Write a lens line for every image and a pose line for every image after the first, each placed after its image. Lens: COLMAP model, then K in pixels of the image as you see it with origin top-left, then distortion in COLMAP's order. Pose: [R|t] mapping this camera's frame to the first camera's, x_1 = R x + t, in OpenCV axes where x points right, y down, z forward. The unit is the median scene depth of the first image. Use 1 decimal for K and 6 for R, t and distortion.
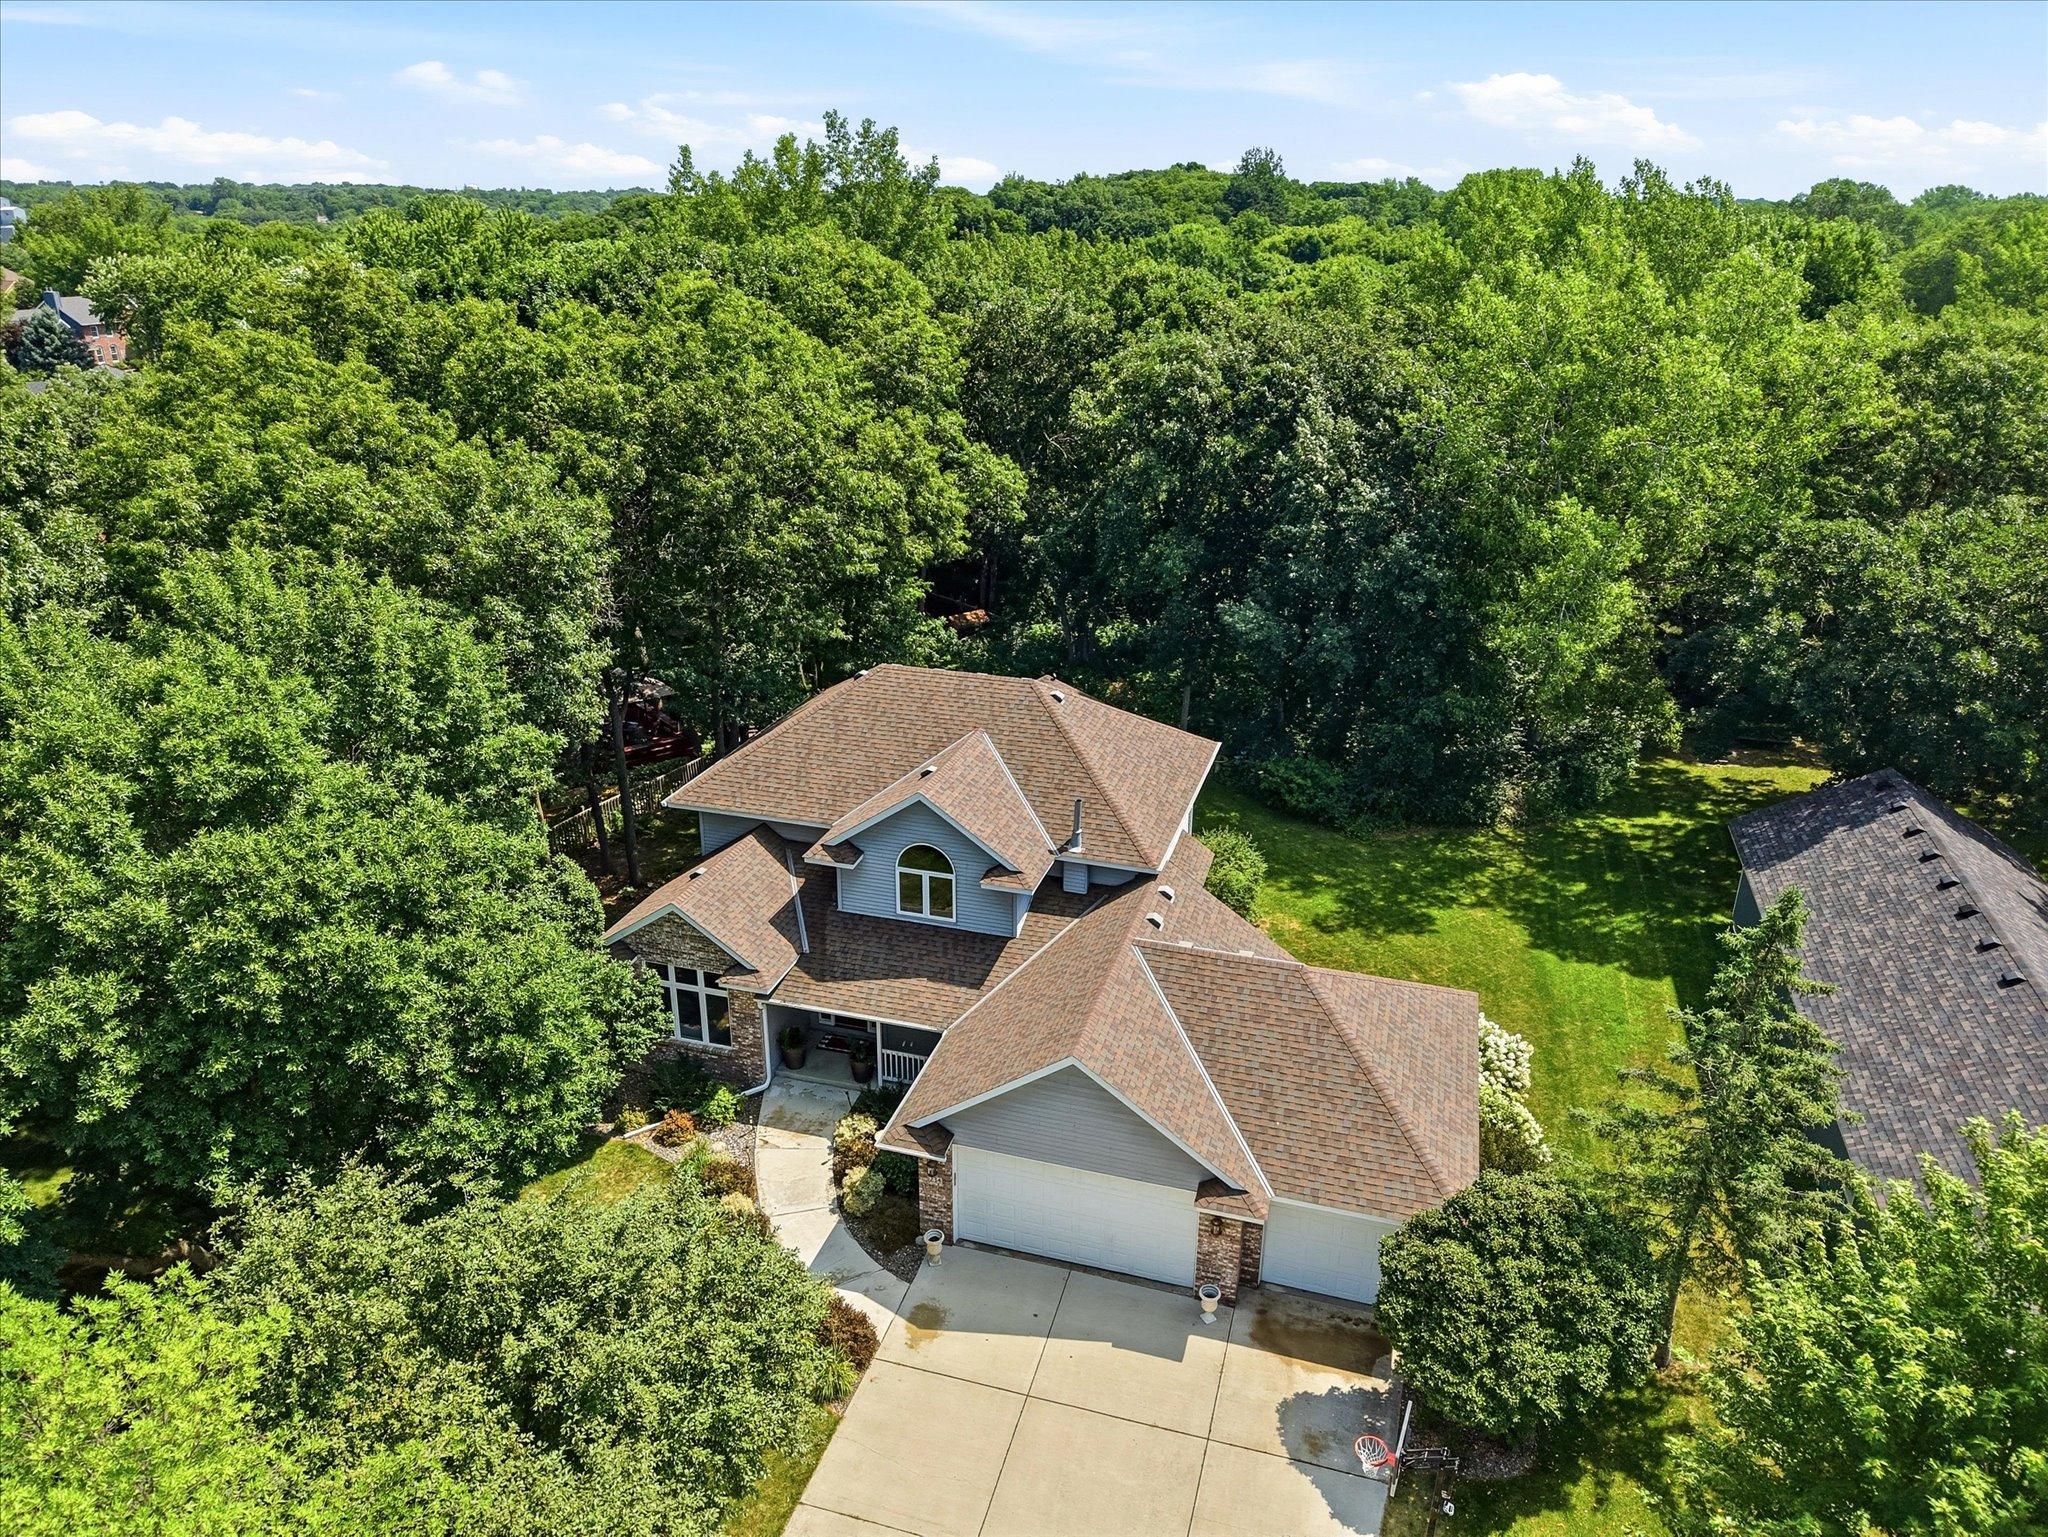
lens RADIAL K [[1369.3, 0, 1022.5], [0, 1369.3, 803.6], [0, 0, 1]] dist [0.055282, -0.094683]
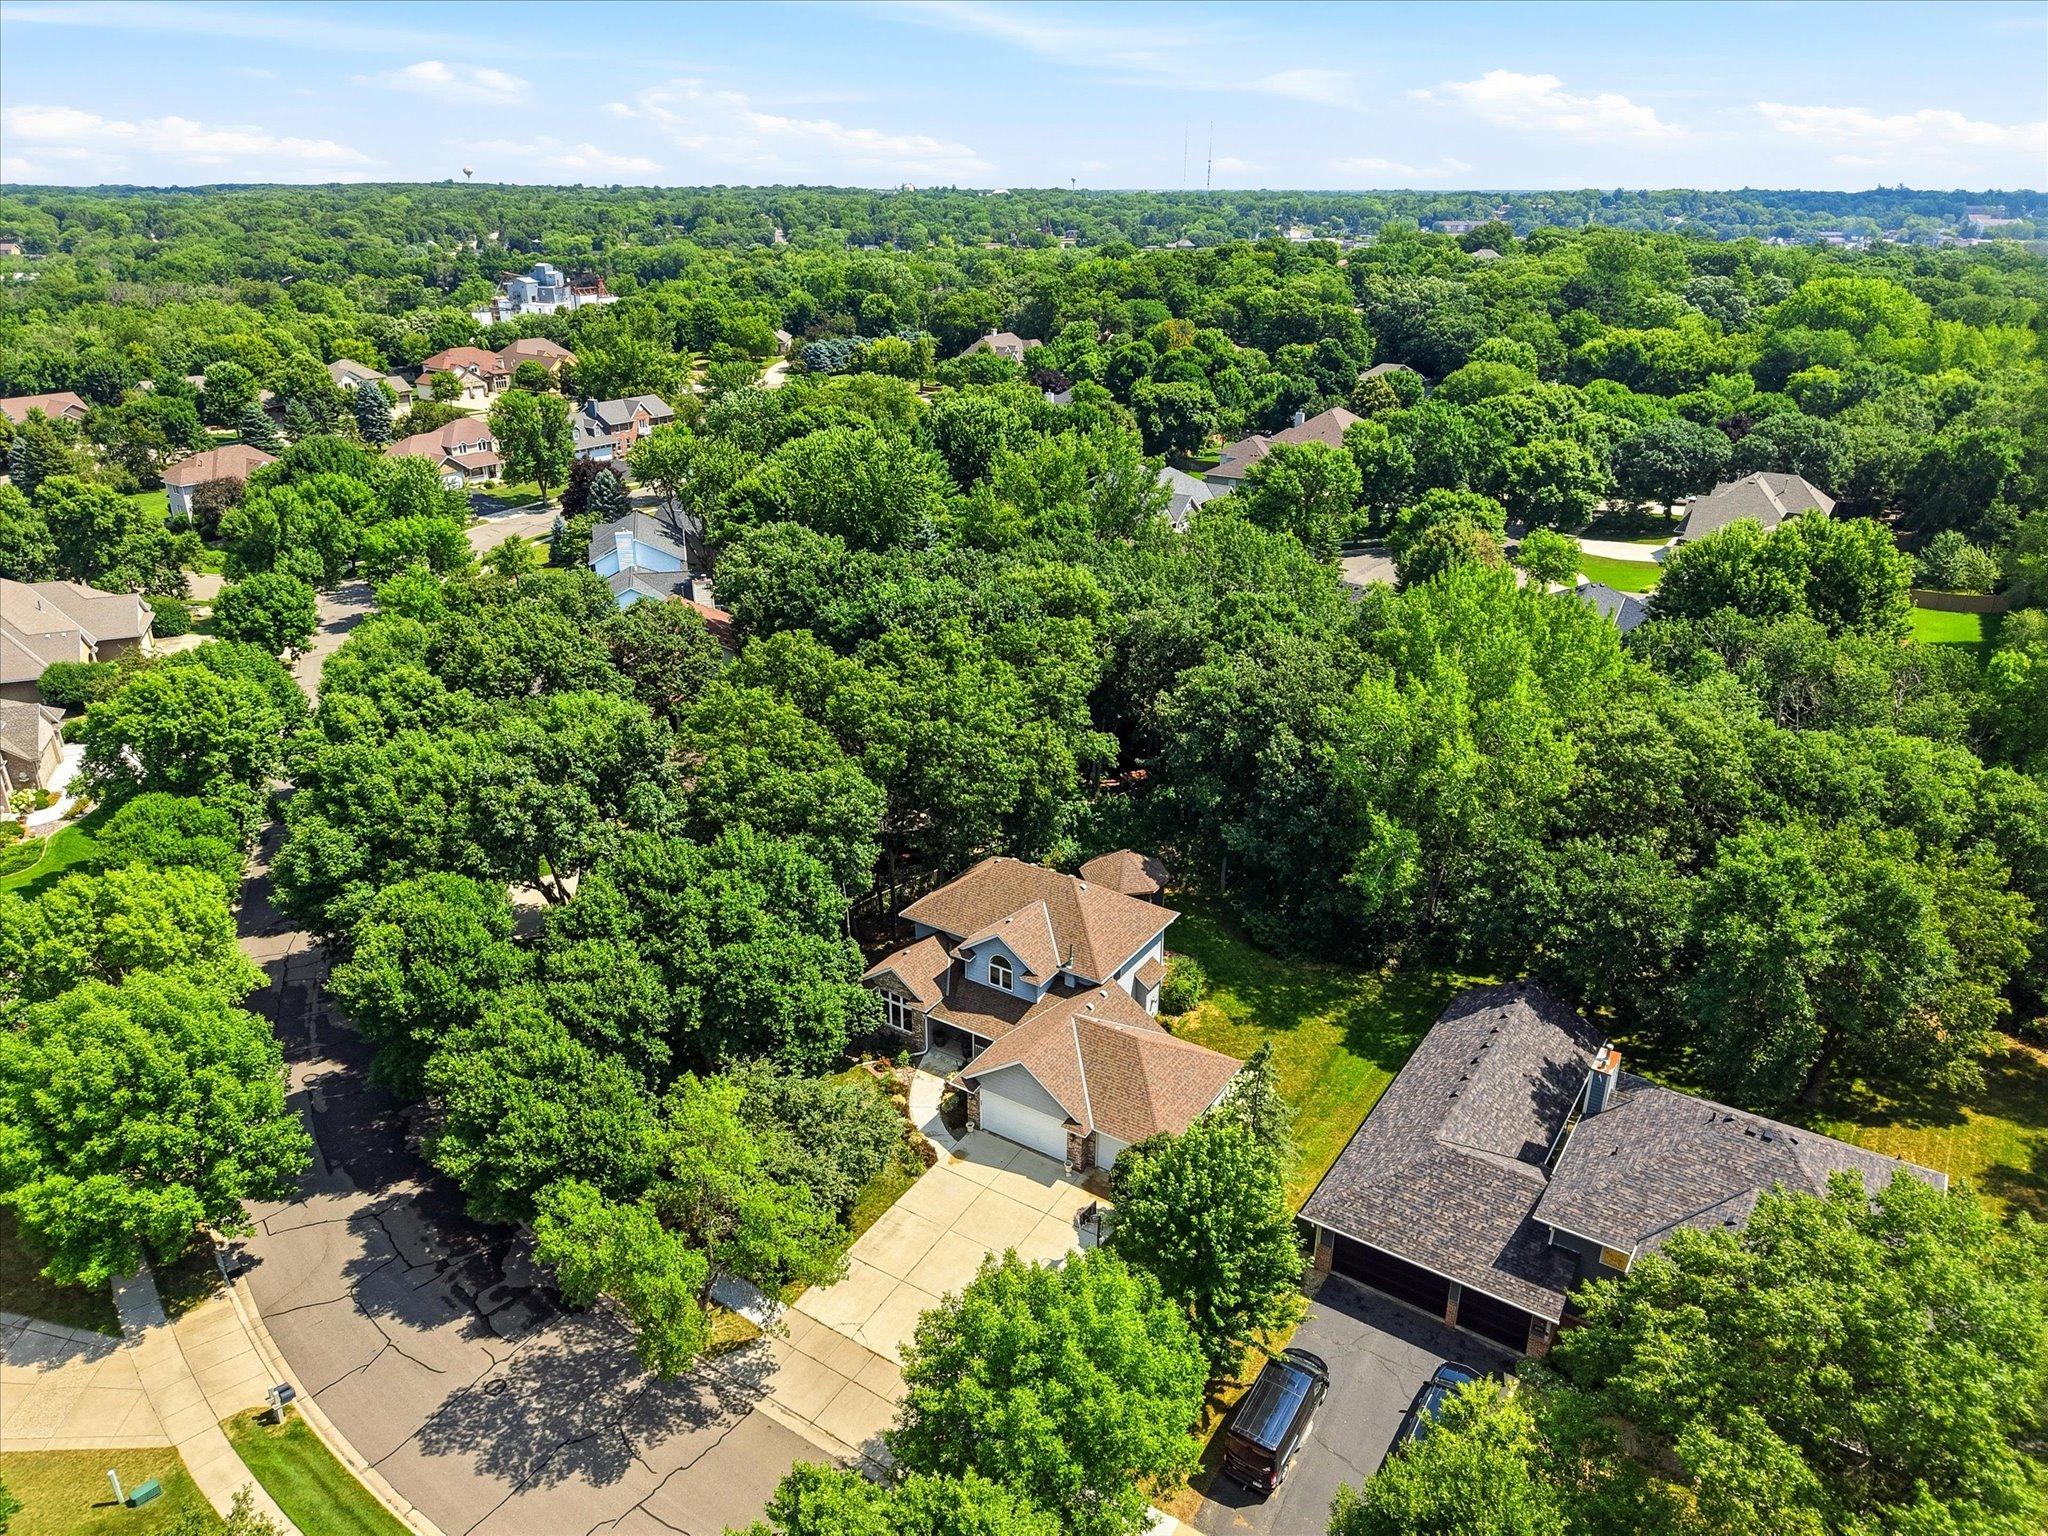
lens RADIAL K [[1369.3, 0, 1022.5], [0, 1369.3, 803.1], [0, 0, 1]] dist [0.055282, -0.094683]
pose [[0.961763, 0.112546, -0.249689, 0.534176], [-0.109209, 0.993646, 0.027224, -0.307203], [0.251167, 0.001086, 0.967943, -1.248734]]
